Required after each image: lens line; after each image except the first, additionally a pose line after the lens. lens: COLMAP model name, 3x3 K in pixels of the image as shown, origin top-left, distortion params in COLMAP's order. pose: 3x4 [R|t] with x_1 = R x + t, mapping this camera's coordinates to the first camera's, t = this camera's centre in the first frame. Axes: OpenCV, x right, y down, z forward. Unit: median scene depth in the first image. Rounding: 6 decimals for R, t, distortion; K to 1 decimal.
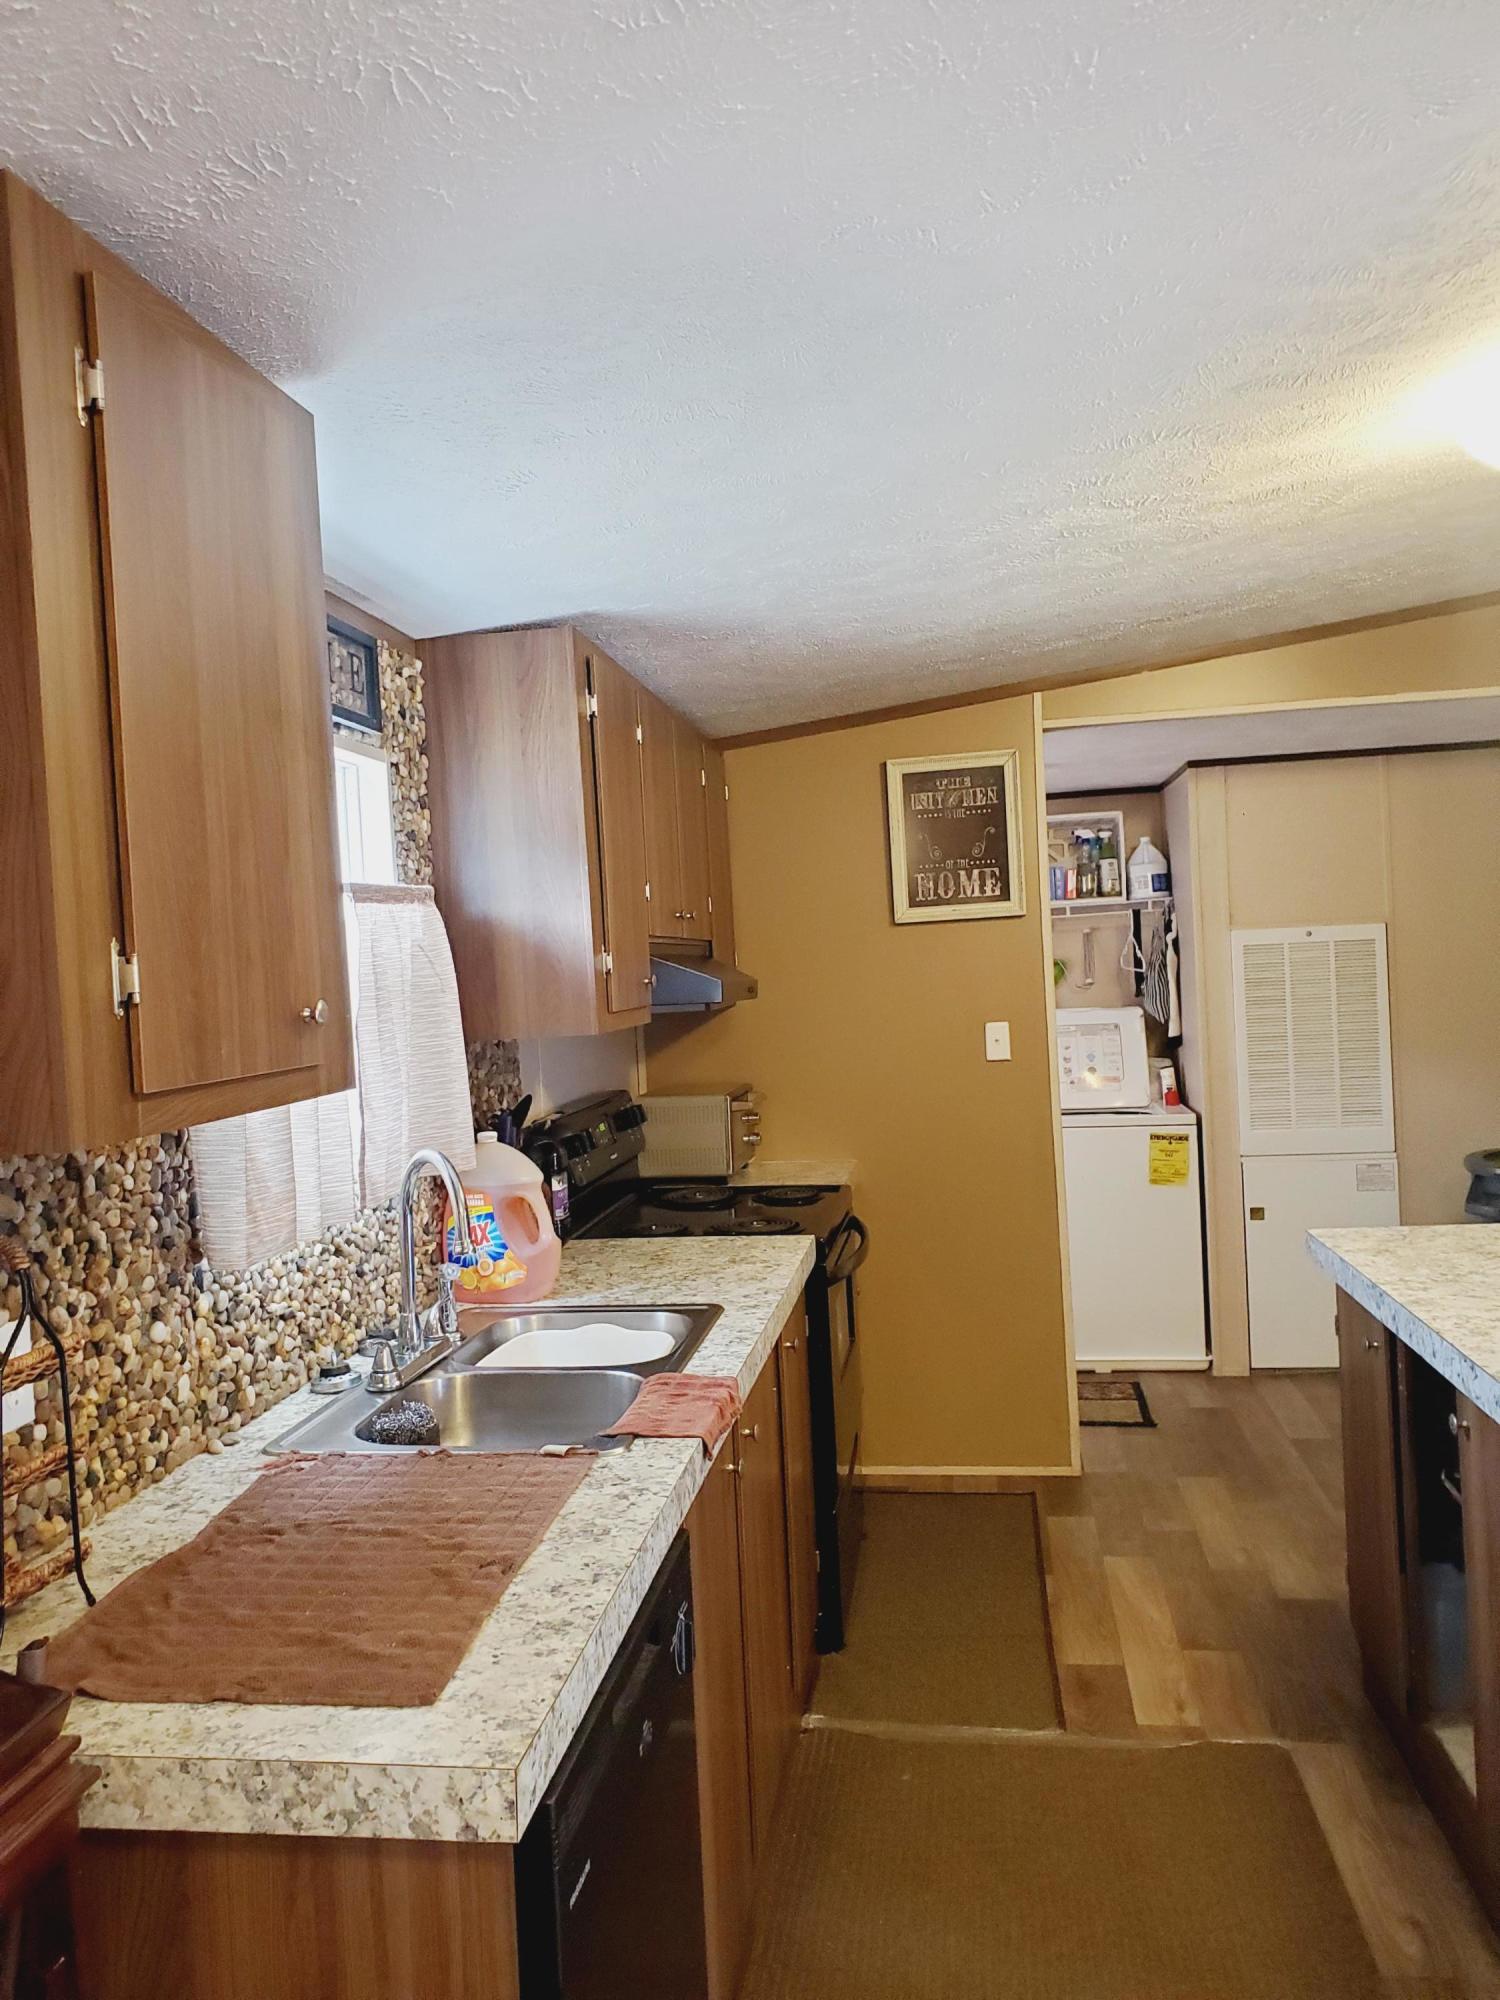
lens RADIAL K [[1596.7, 0, 750.0], [0, 1596.7, 1000.0], [0, 0, 1]] dist [0.048253, -0.012651]
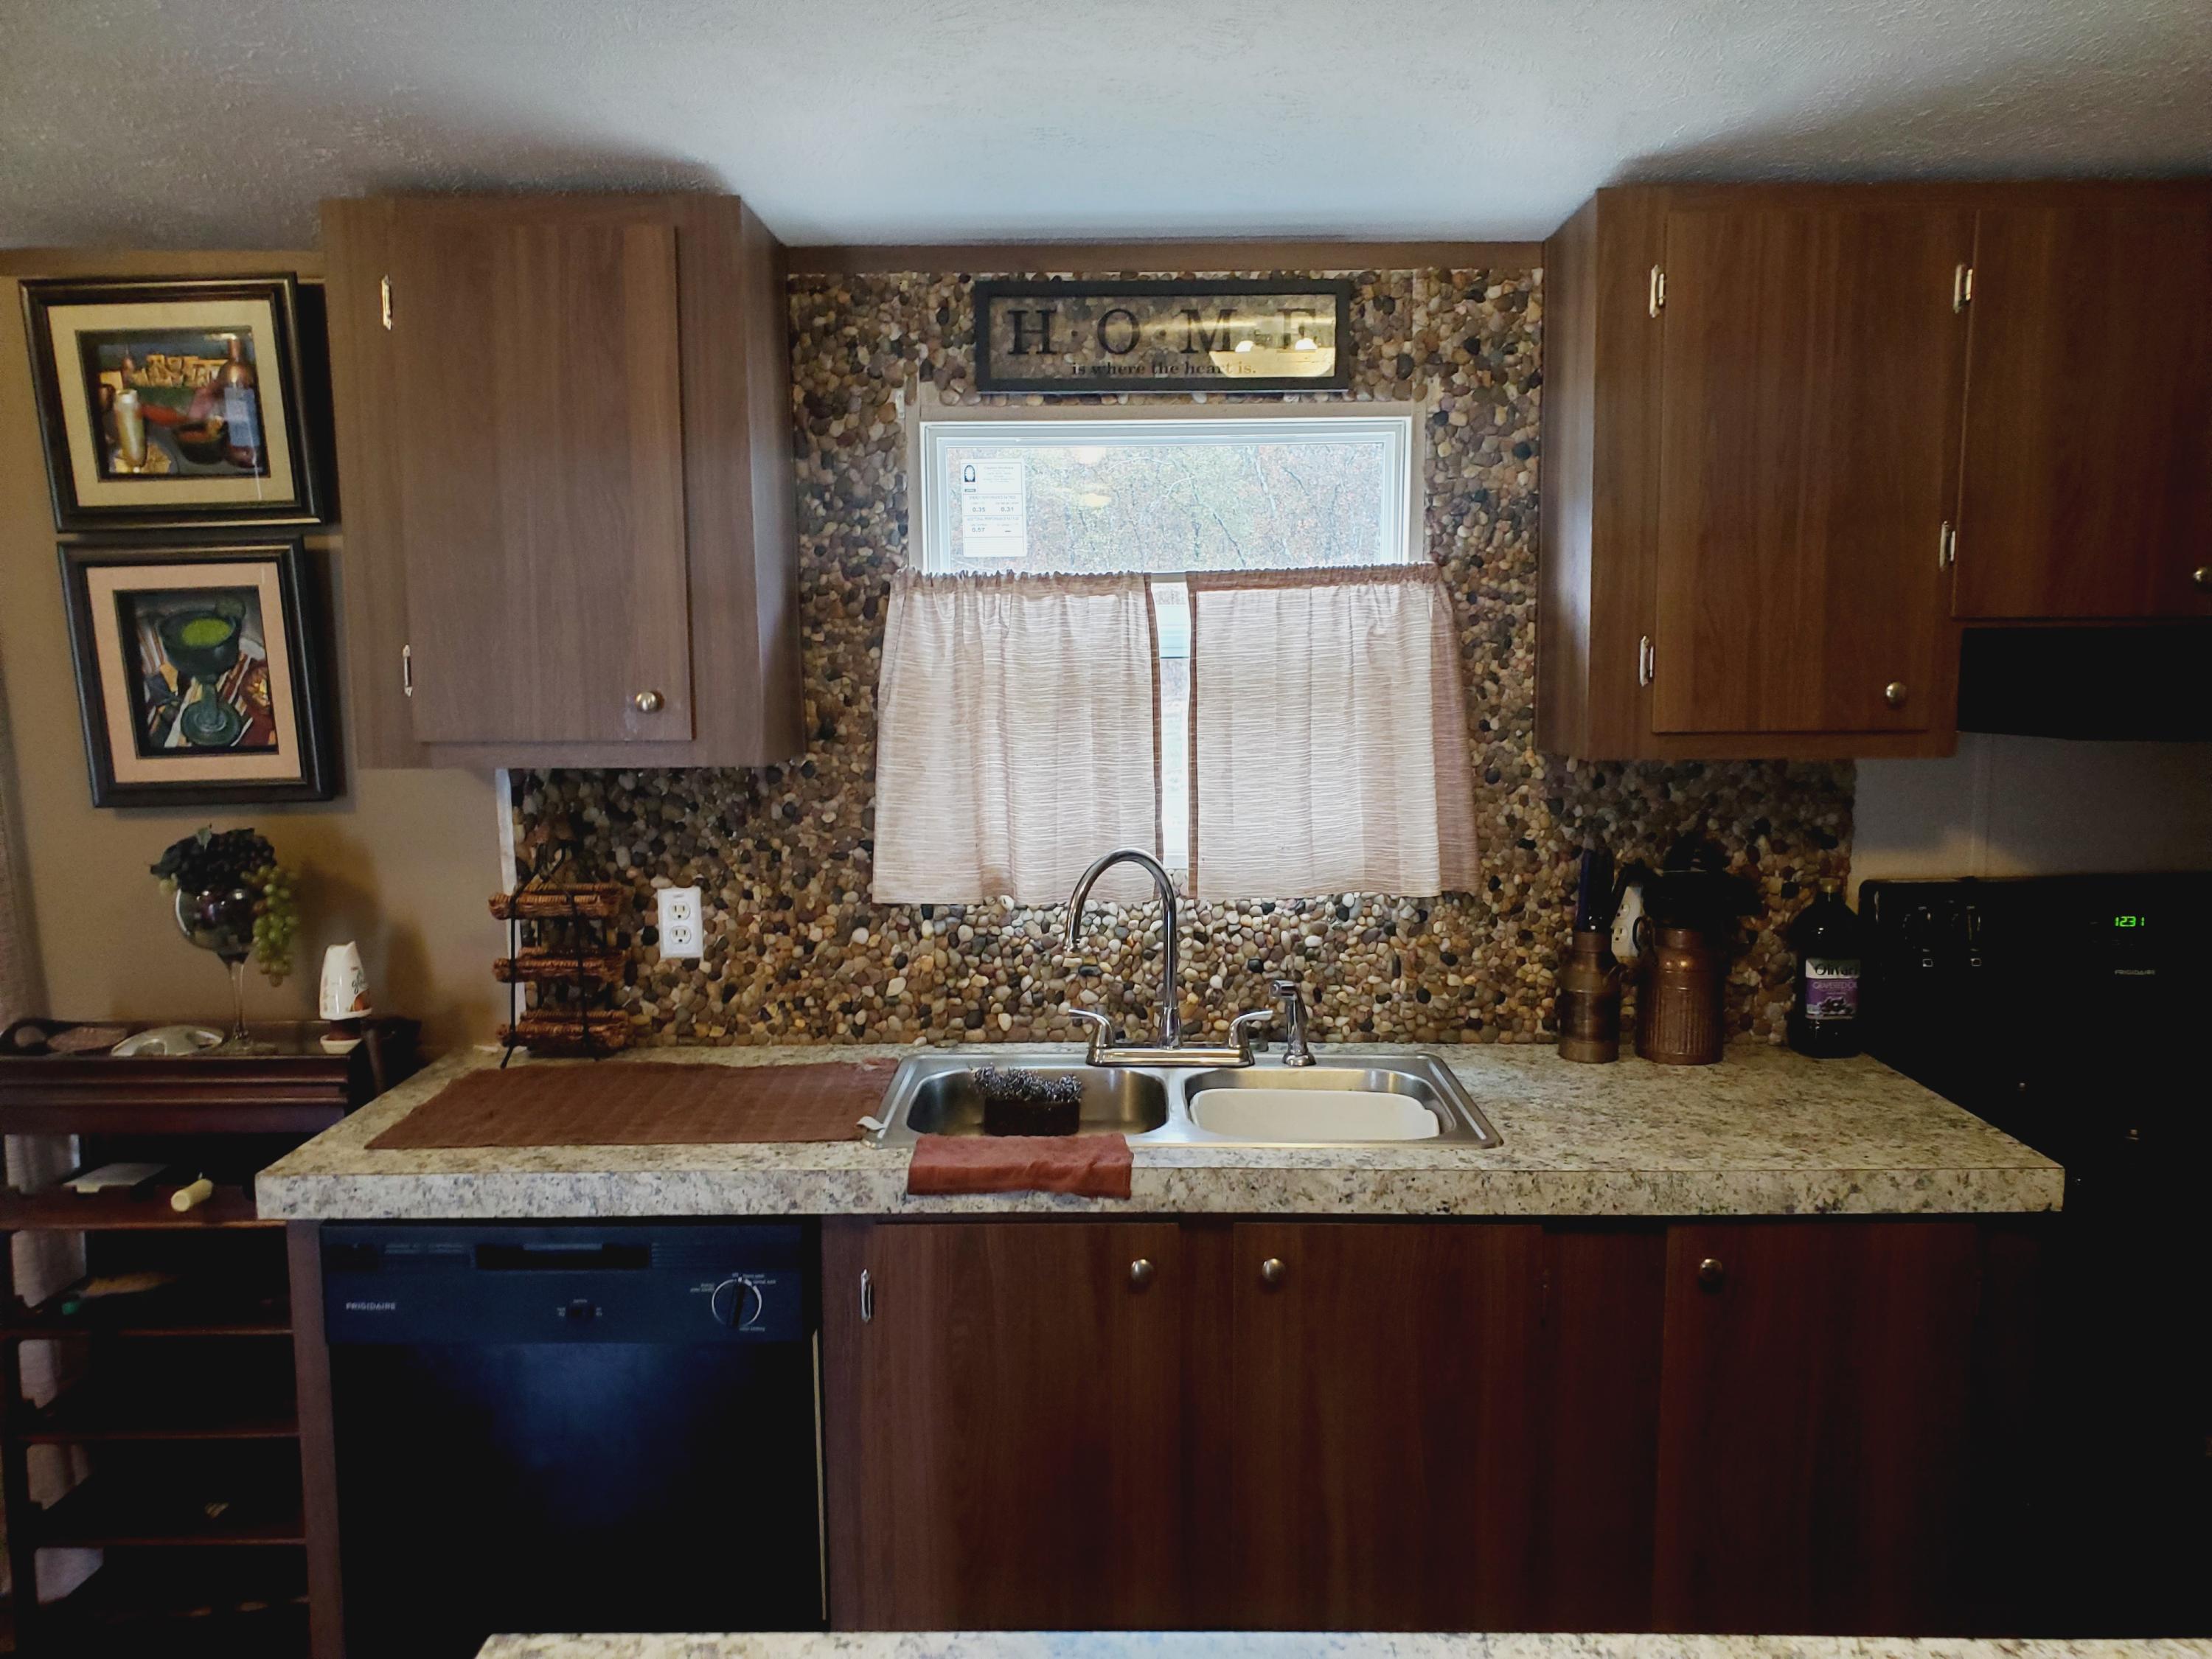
lens RADIAL K [[1766.0, 0, 1106.0], [0, 1766.0, 829.5], [0, 0, 1]] dist [0.048253, -0.012651]
pose [[0.119469, 0.148242, -0.981708, 1.136960], [-0.019756, 0.988949, 0.146931, -0.099902], [0.992641, 0.001841, 0.121077, 1.122401]]
